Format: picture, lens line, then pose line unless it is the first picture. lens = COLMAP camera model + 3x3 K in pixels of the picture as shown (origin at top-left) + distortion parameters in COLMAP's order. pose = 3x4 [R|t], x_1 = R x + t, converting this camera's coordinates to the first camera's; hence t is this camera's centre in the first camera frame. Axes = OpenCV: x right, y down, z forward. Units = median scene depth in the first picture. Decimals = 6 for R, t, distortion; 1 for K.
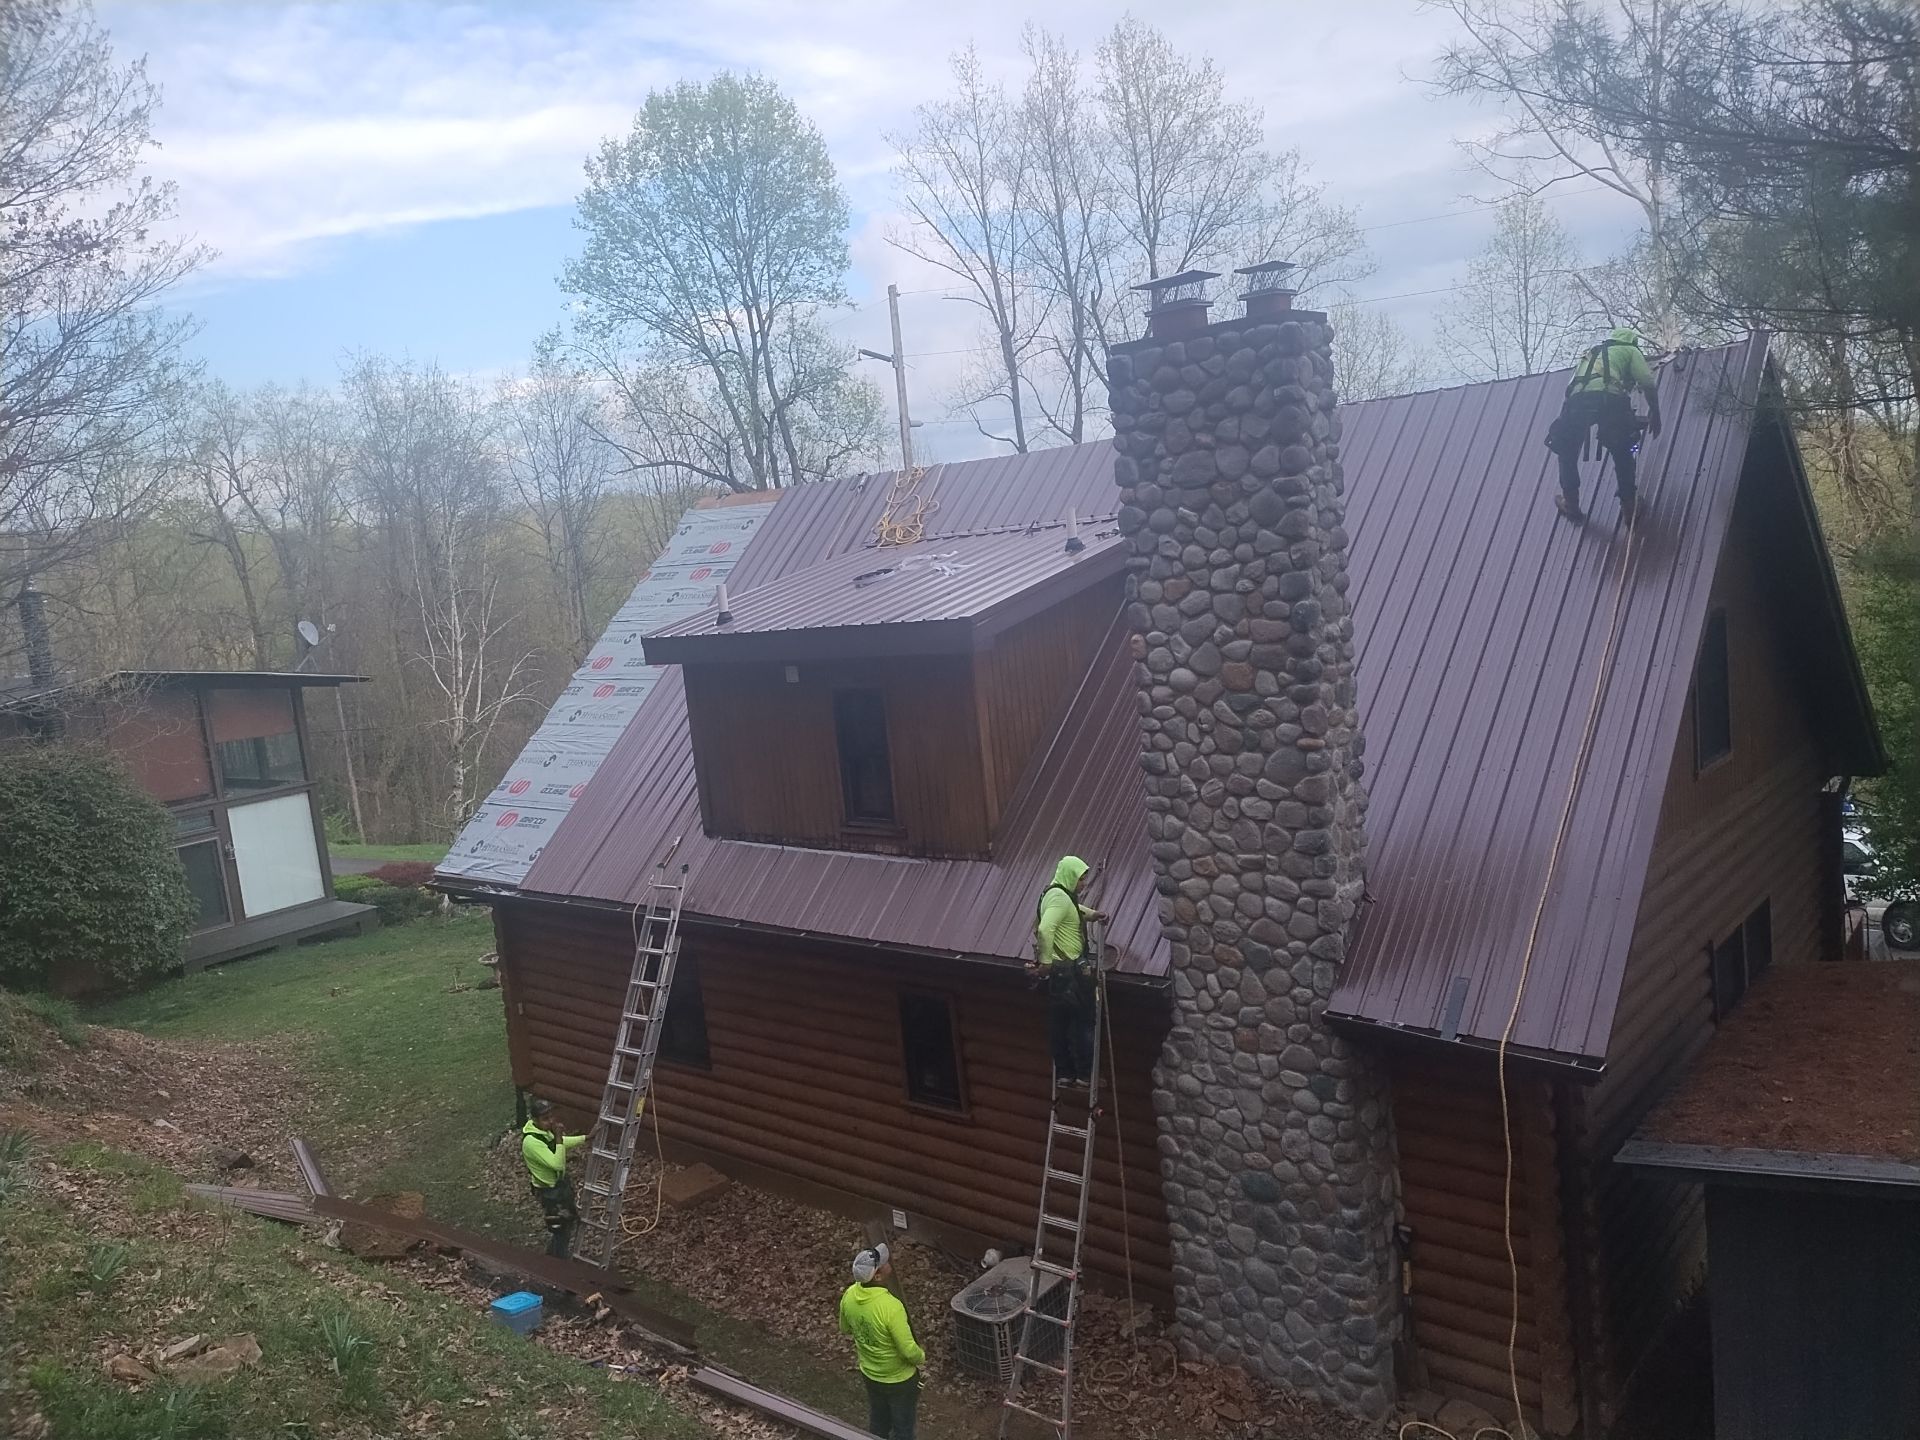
lens RADIAL K [[1428.5, 0, 952.6], [0, 1428.5, 727.8], [0, 0, 1]] dist [0.076253, -0.121630]
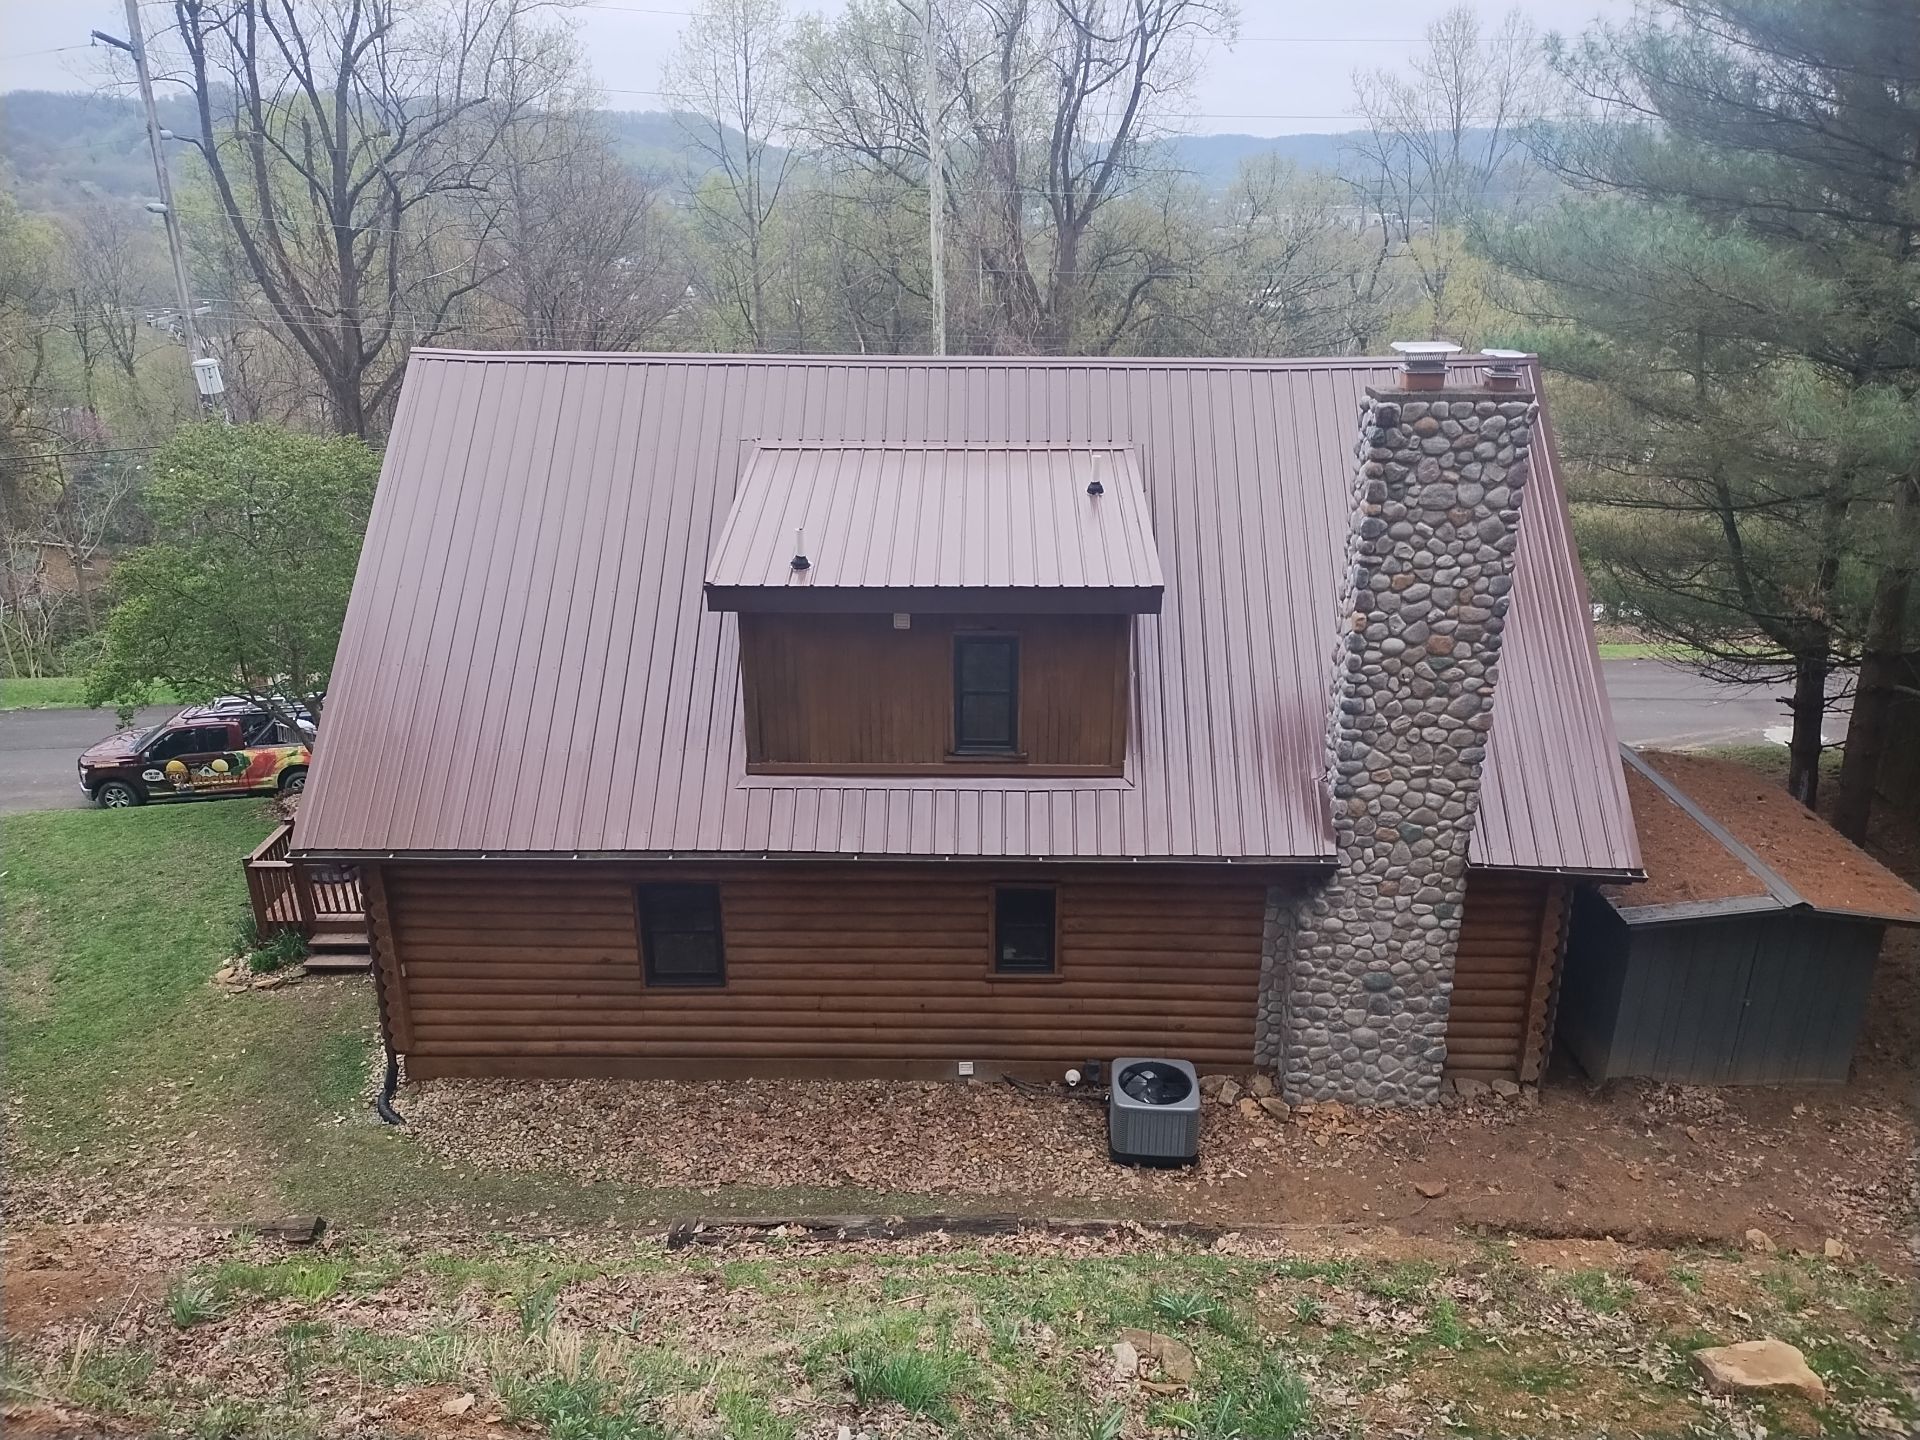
lens RADIAL K [[1422.1, 0, 948.9], [0, 1422.1, 728.4], [0, 0, 1]] dist [0.080457, -0.123263]
pose [[0.766818, -0.140007, 0.626409, -1.021493], [0.002712, 0.976619, 0.214962, -0.250752], [-0.641859, -0.163138, 0.749268, 0.245894]]
